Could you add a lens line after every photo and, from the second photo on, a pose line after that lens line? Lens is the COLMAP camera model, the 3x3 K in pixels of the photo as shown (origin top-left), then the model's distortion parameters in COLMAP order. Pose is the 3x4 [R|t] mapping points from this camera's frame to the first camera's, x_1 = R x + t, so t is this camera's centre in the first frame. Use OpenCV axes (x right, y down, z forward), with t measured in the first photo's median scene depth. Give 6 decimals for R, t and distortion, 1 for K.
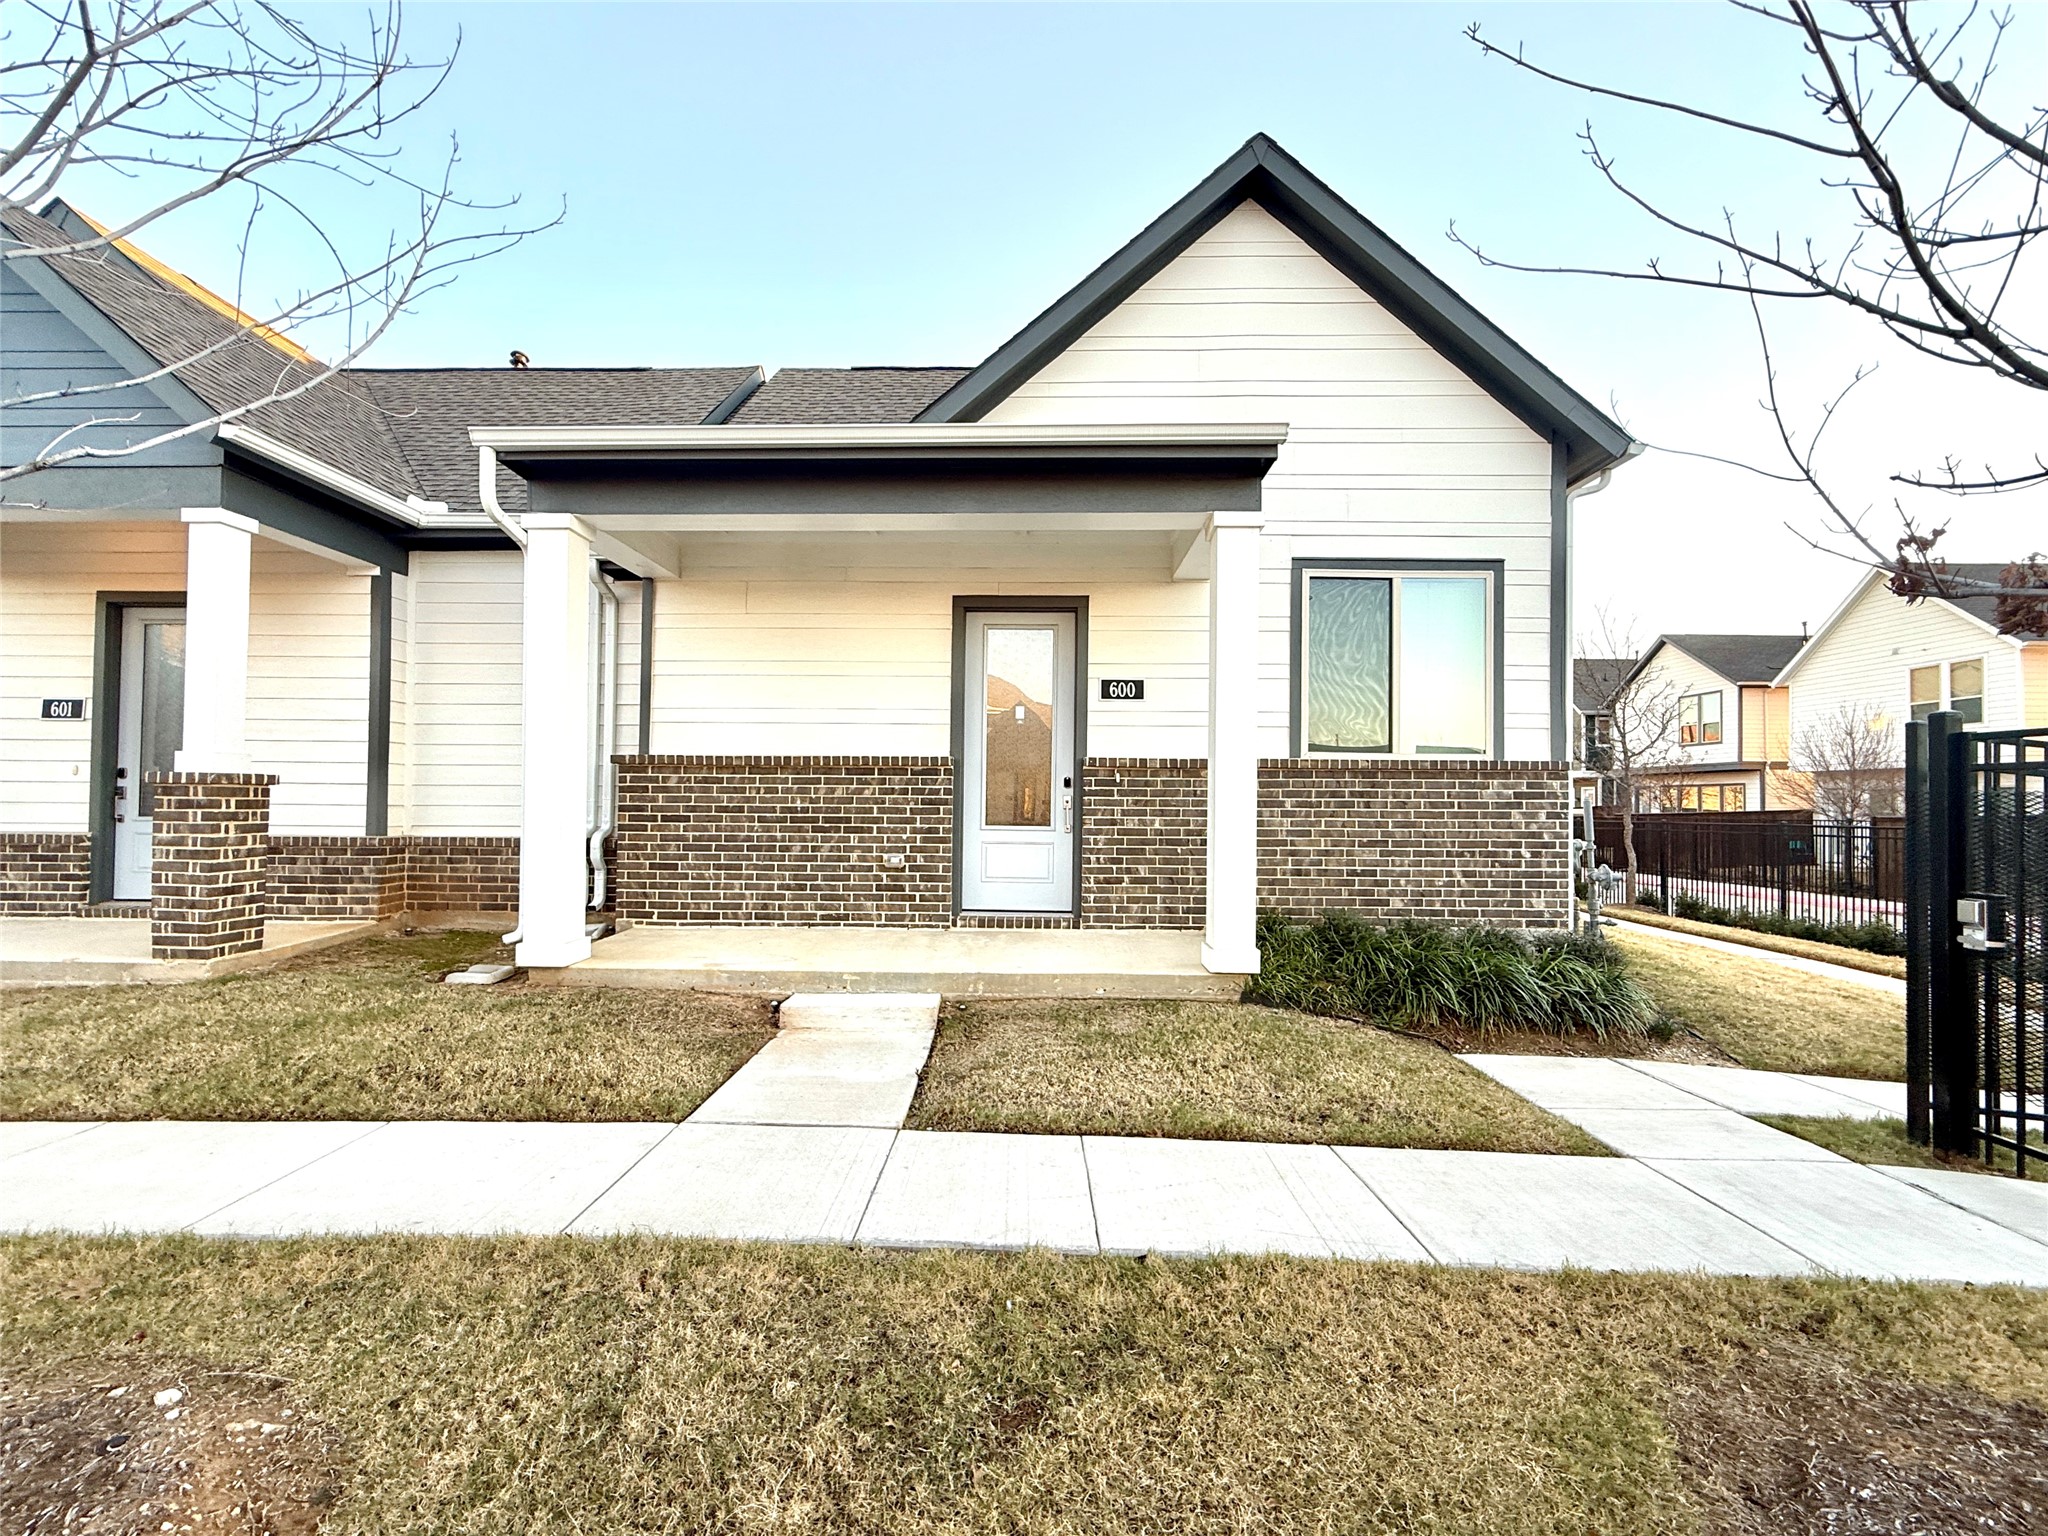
lens RADIAL K [[839.7, 0, 1017.0], [0, 839.7, 786.1], [0, 0, 1]] dist [0.000549, 0.000022]
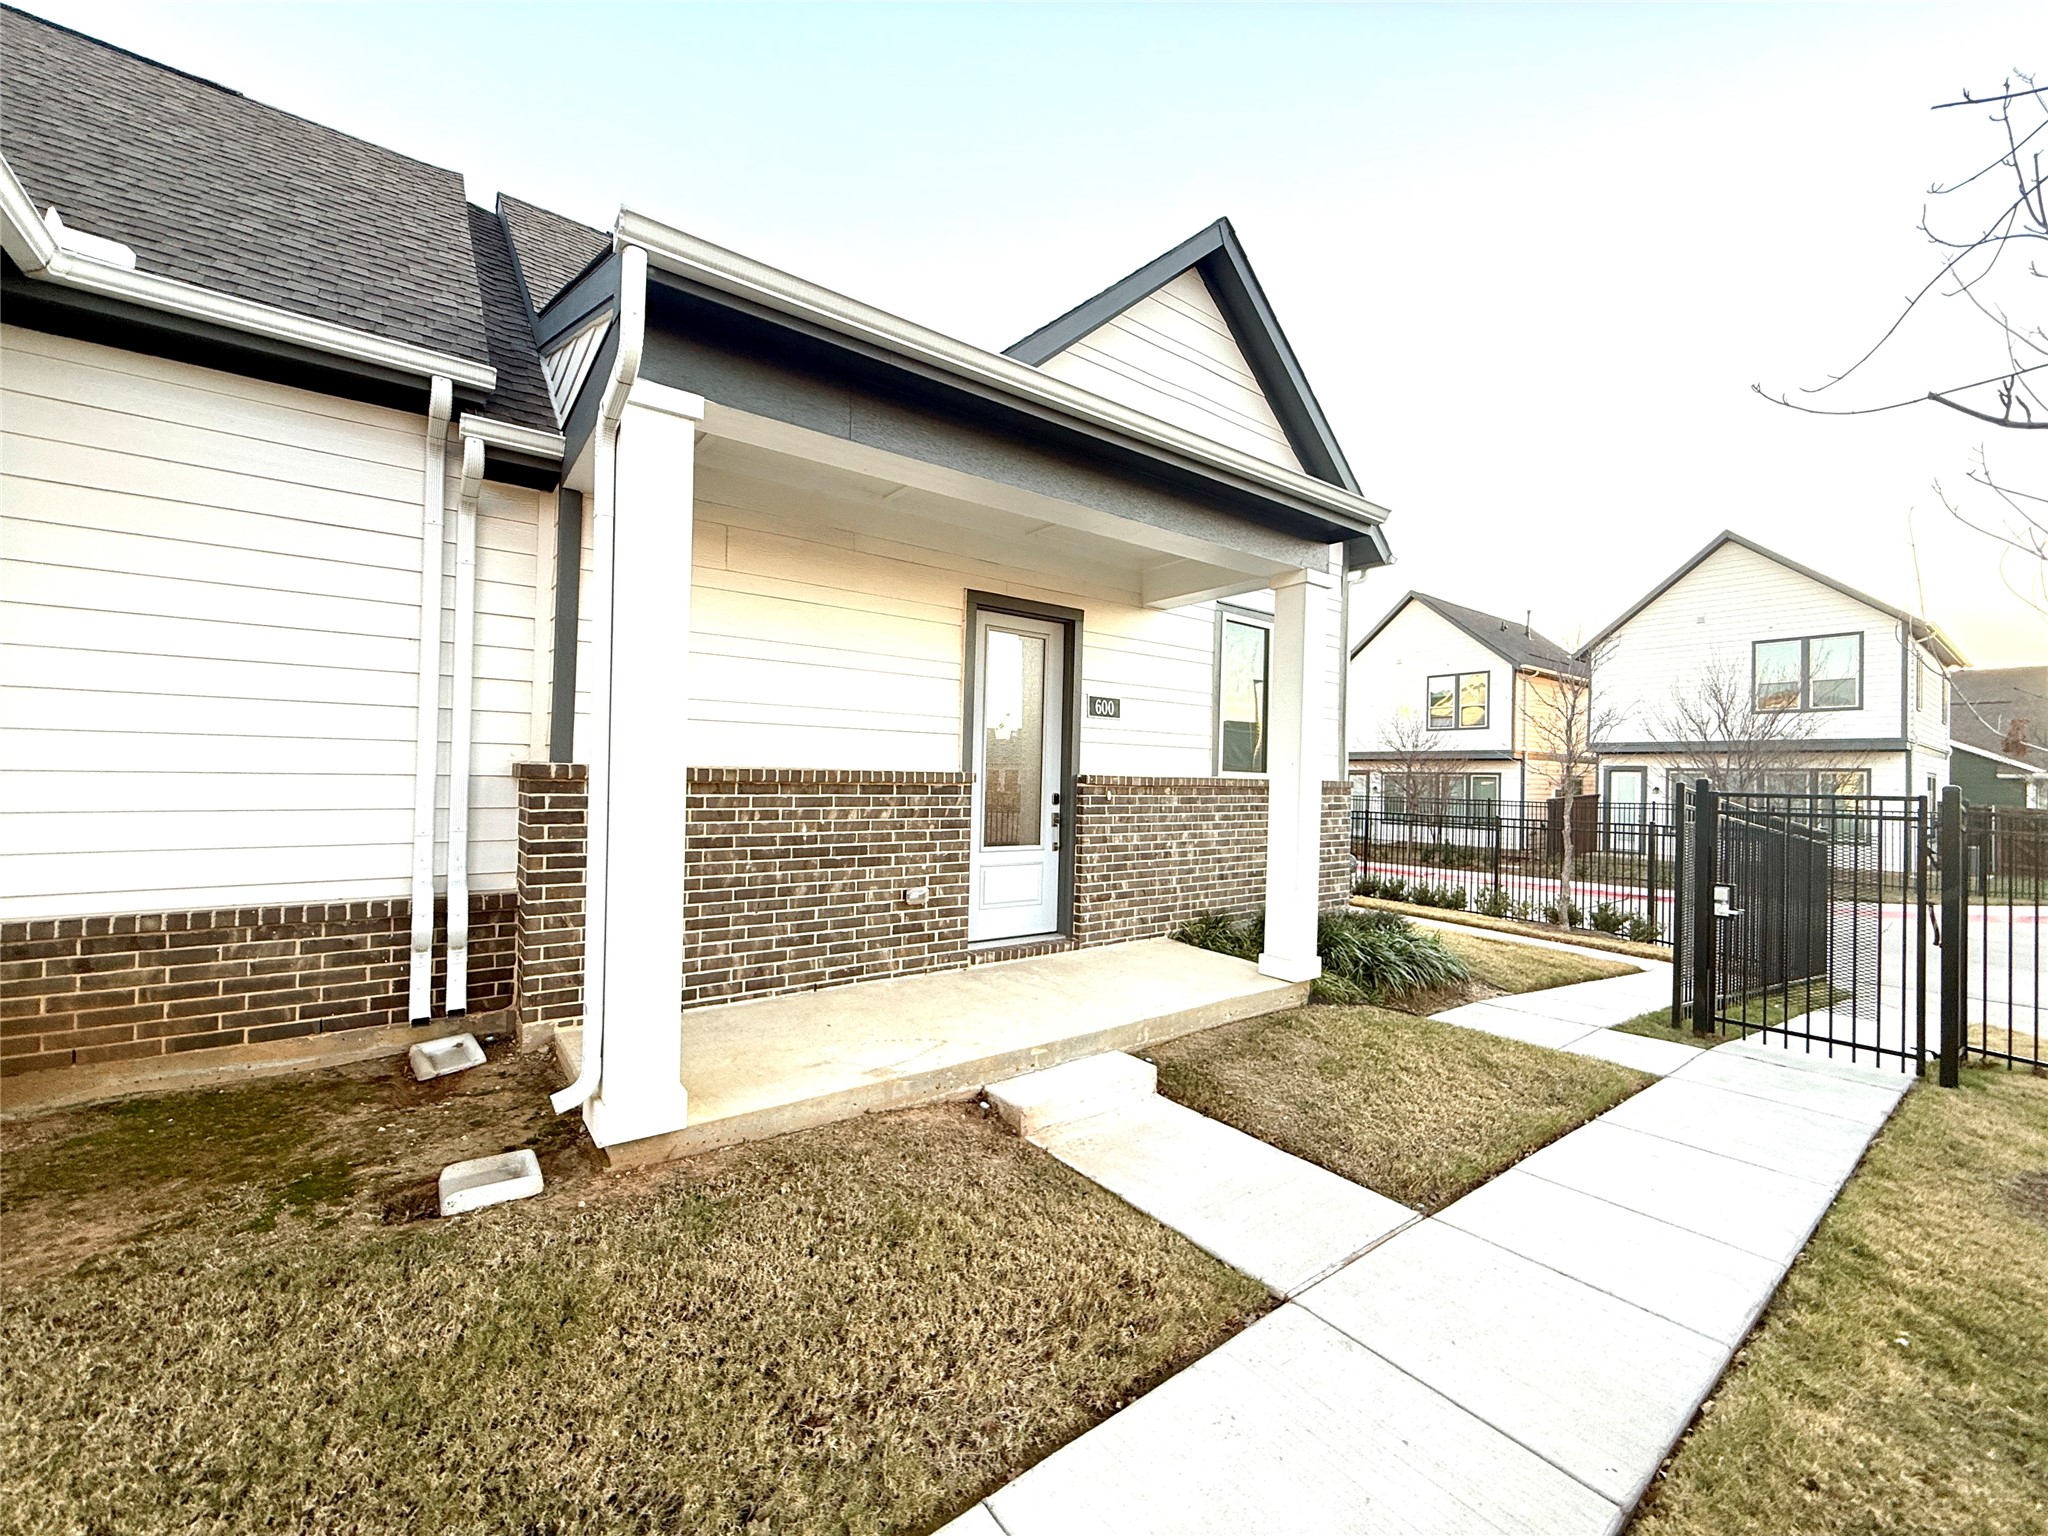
lens RADIAL K [[807.1, 0, 1024.0], [0, 807.1, 768.0], [0, 0, 1]] dist [-0.000232, 0.000017]
pose [[0.789133, 0.014412, 0.614053, -0.555977], [-0.025237, 0.999641, 0.008970, -0.049030], [-0.613703, -0.022575, 0.789214, 0.296616]]
